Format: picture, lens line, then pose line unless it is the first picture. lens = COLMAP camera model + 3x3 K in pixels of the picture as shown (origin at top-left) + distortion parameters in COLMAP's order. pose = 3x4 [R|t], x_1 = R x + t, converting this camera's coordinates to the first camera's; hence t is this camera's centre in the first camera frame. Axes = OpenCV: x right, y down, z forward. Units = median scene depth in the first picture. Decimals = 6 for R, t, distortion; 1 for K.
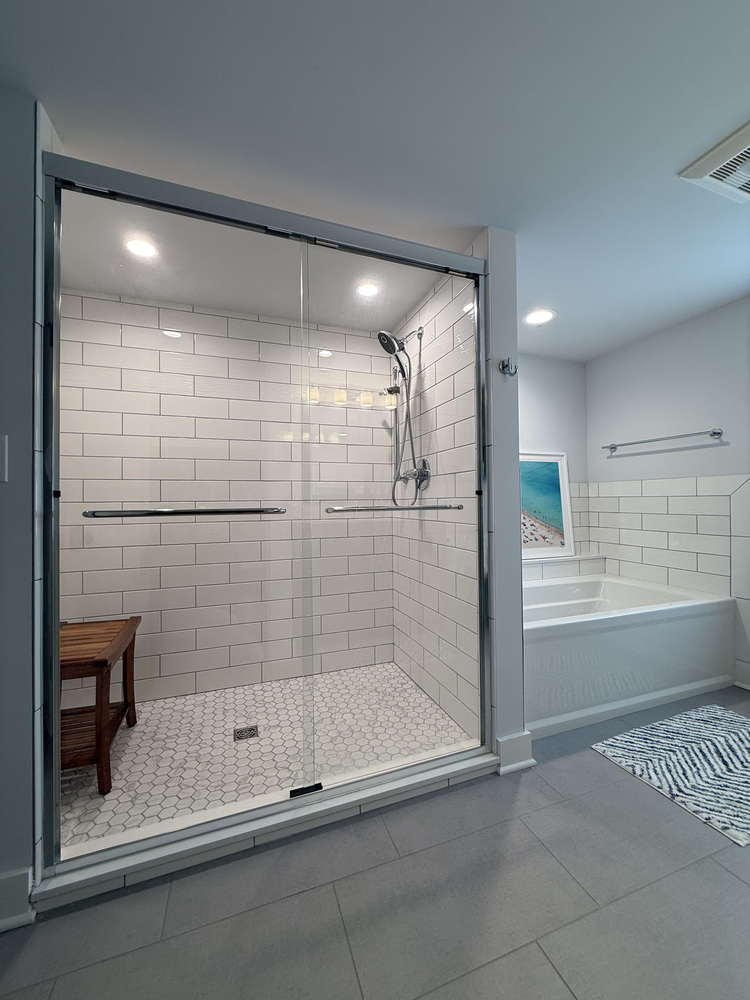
lens RADIAL K [[396.9, 0, 377.9], [0, 396.9, 497.7], [0, 0, 1]] dist [-0.002634, 0.000764]
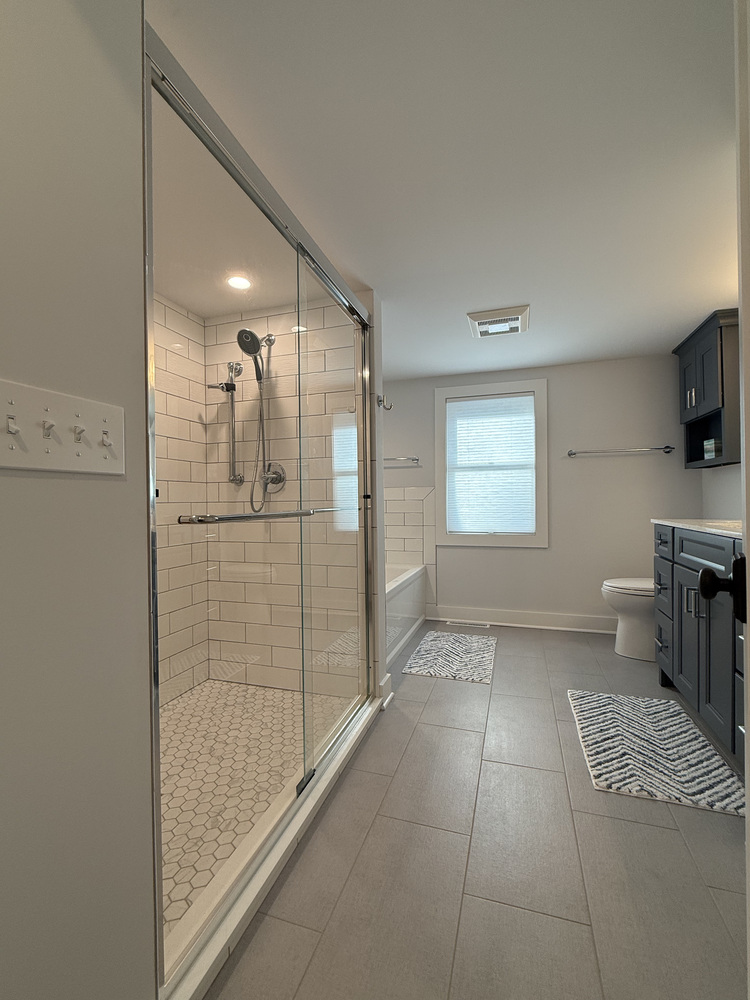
lens RADIAL K [[441.8, 0, 369.7], [0, 441.8, 499.5], [0, 0, 1]] dist [-0.013118, 0.000678]
pose [[0.609511, 0.006300, 0.792753, -0.737356], [-0.004410, 0.999980, -0.004556, 0.002220], [-0.792766, -0.000719, 0.609526, 0.115975]]
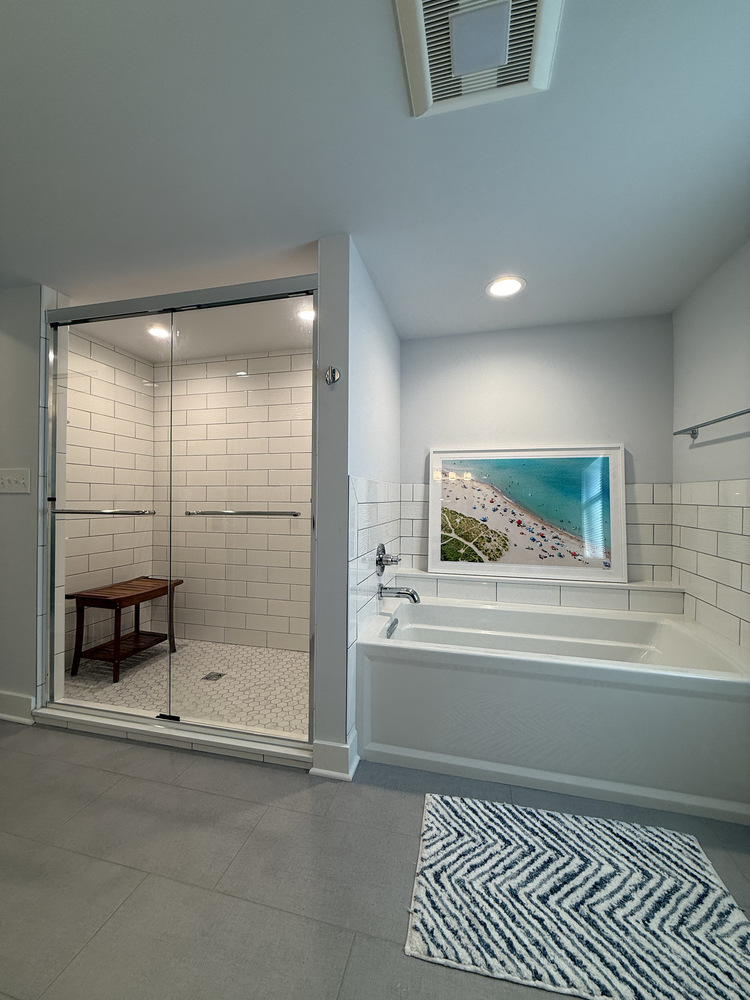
lens RADIAL K [[396.9, 0, 374.7], [0, 396.9, 498.4], [0, 0, 1]] dist [-0.002634, 0.000764]
pose [[0.825334, 0.014819, -0.564450, 0.843971], [-0.006874, 0.999845, 0.016197, -0.032293], [0.564603, -0.009488, 0.825308, 0.203026]]
